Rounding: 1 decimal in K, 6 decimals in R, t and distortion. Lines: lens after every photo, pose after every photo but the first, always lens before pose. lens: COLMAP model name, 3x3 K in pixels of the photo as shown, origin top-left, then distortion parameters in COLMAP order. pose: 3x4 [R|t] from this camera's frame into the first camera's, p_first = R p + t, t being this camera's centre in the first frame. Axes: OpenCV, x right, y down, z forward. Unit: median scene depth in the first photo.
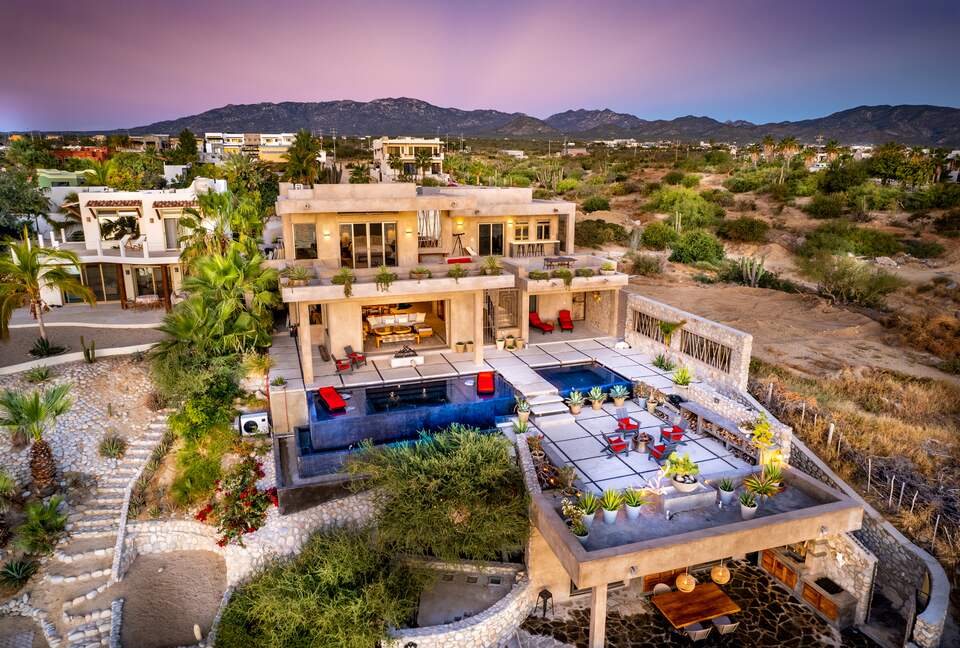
lens RADIAL K [[616.7, 0, 480.0], [0, 616.7, 324.0], [0, 0, 1]] dist [-0.039294, 0.002700]
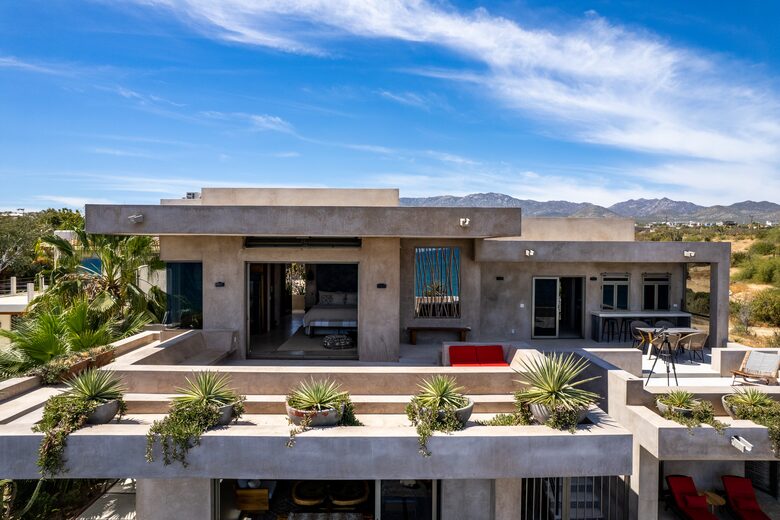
lens RADIAL K [[498.7, 0, 390.0], [0, 498.7, 260.0], [0, 0, 1]] dist [-0.051195, 0.000487]
pose [[0.950639, 0.016246, -0.309873, 0.012376], [-0.083345, 0.975300, -0.204557, -0.071979], [0.298896, 0.220286, 0.928512, 0.517326]]
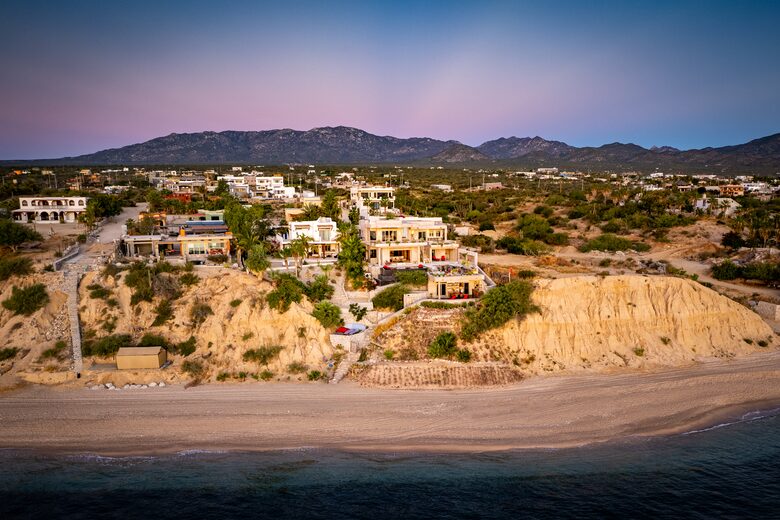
lens RADIAL K [[612.1, 0, 390.0], [0, 612.1, 260.0], [0, 0, 1]] dist [-0.084636, -0.003693]
pose [[0.999136, -0.001968, -0.041517, -0.018034], [-0.003805, 0.990353, -0.138514, 0.438798], [0.041390, 0.138552, 0.989490, -2.216034]]
